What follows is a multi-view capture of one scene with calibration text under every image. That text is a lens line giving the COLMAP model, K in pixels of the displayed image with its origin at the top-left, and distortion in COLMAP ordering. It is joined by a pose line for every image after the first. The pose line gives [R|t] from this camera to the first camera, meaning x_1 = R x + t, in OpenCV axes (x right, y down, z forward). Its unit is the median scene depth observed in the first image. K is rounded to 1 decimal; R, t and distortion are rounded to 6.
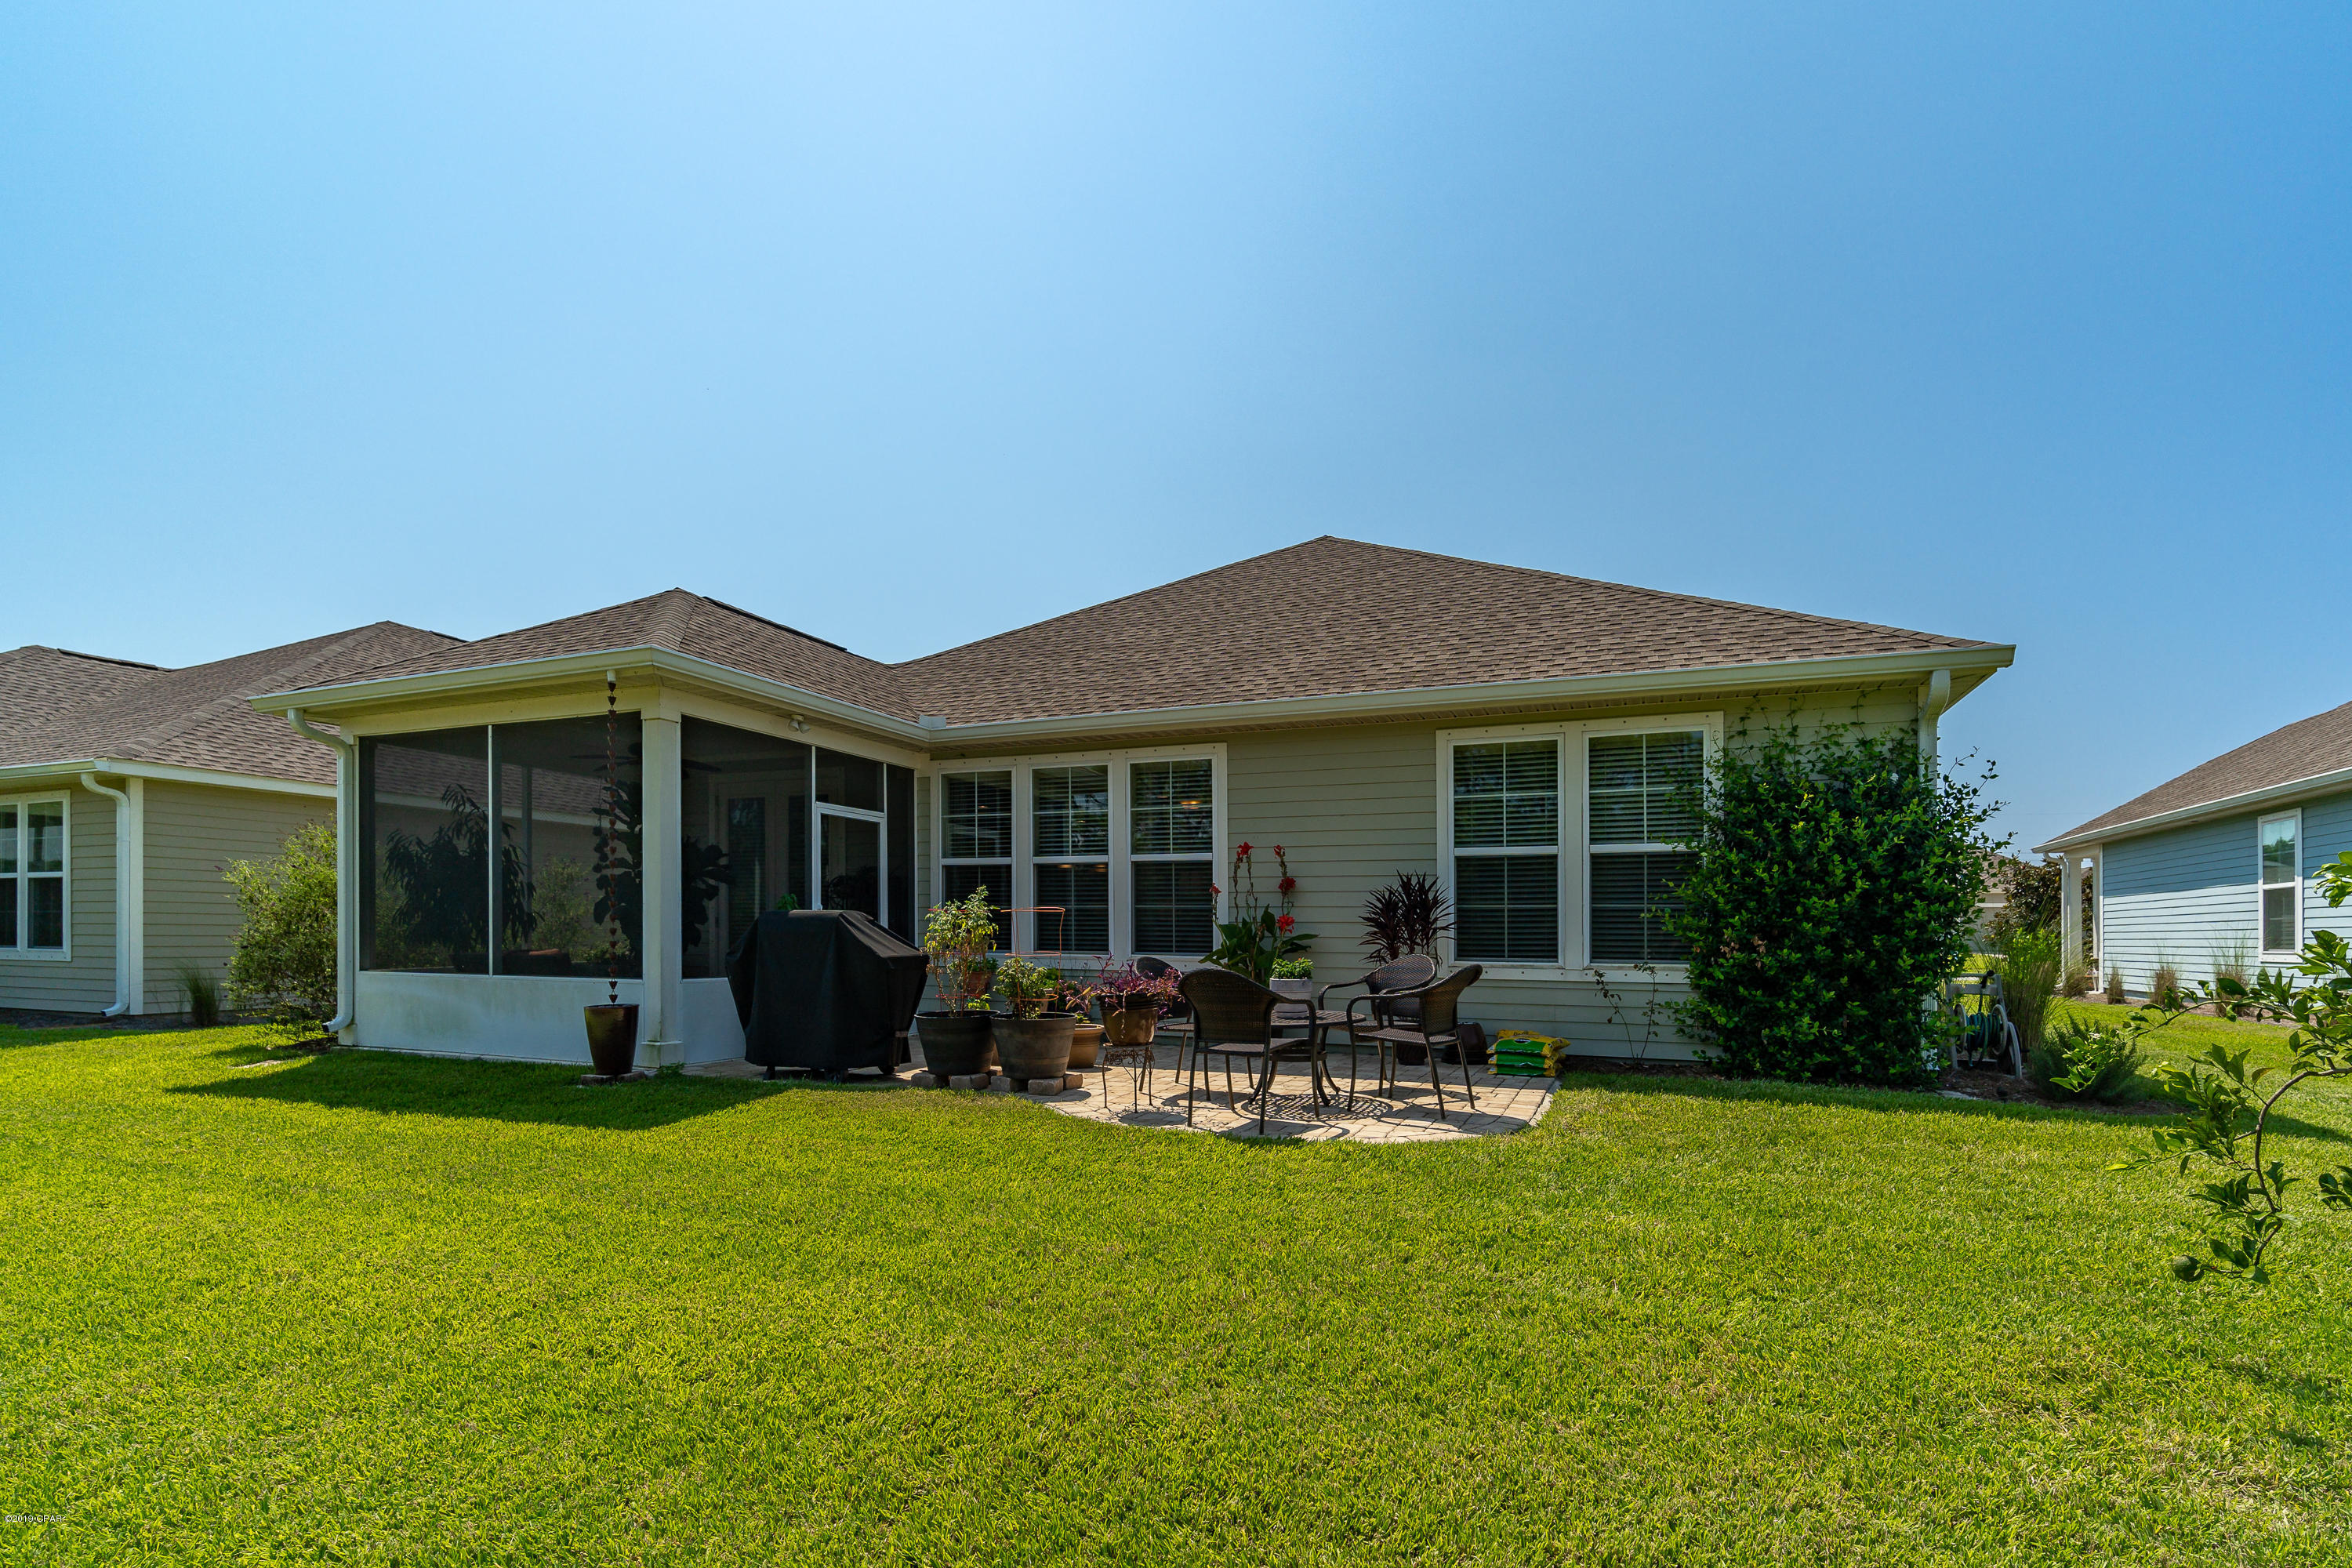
lens RADIAL K [[1009.2, 0, 1181.5], [0, 1009.2, 786.6], [0, 0, 1]] dist [0.003234, -0.000195]
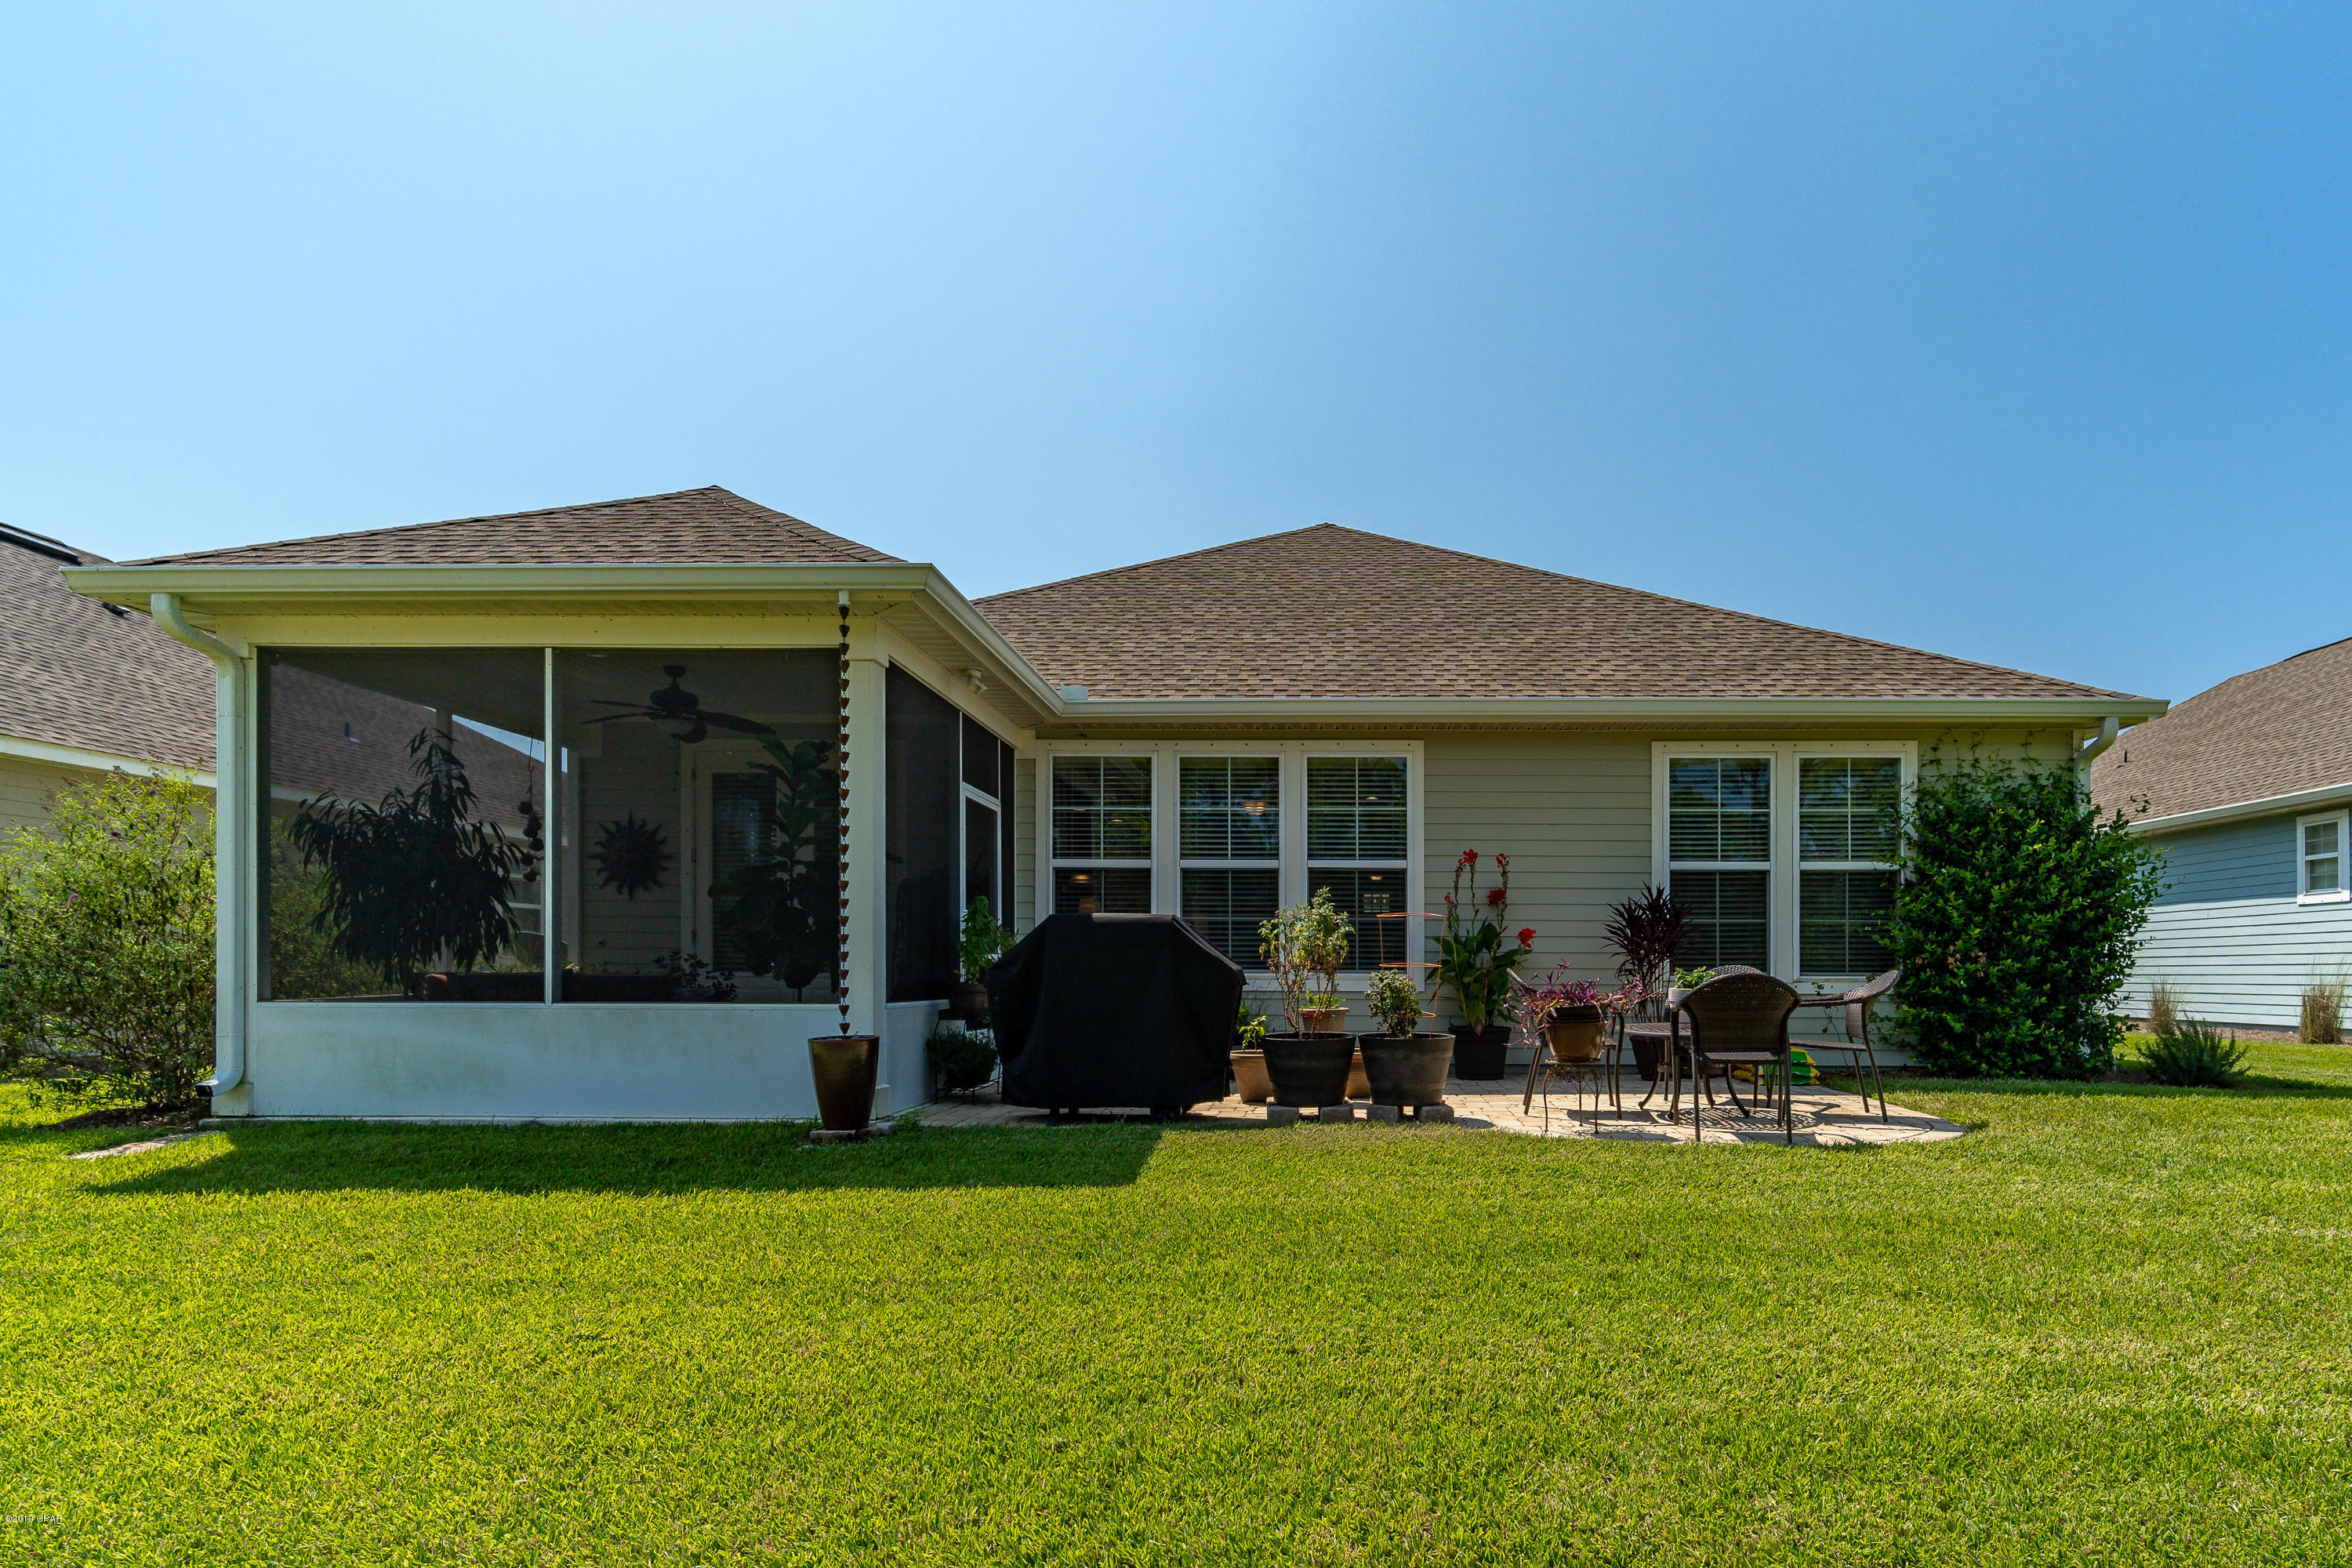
lens RADIAL K [[1145.5, 0, 1176.0], [0, 1145.5, 795.4], [0, 0, 1]] dist [-0.001989, -0.000624]
pose [[0.942091, 0.047153, 0.332025, -0.574761], [-0.046123, 0.998875, -0.010987, 0.031572], [-0.332170, -0.004963, 0.943207, 0.104875]]
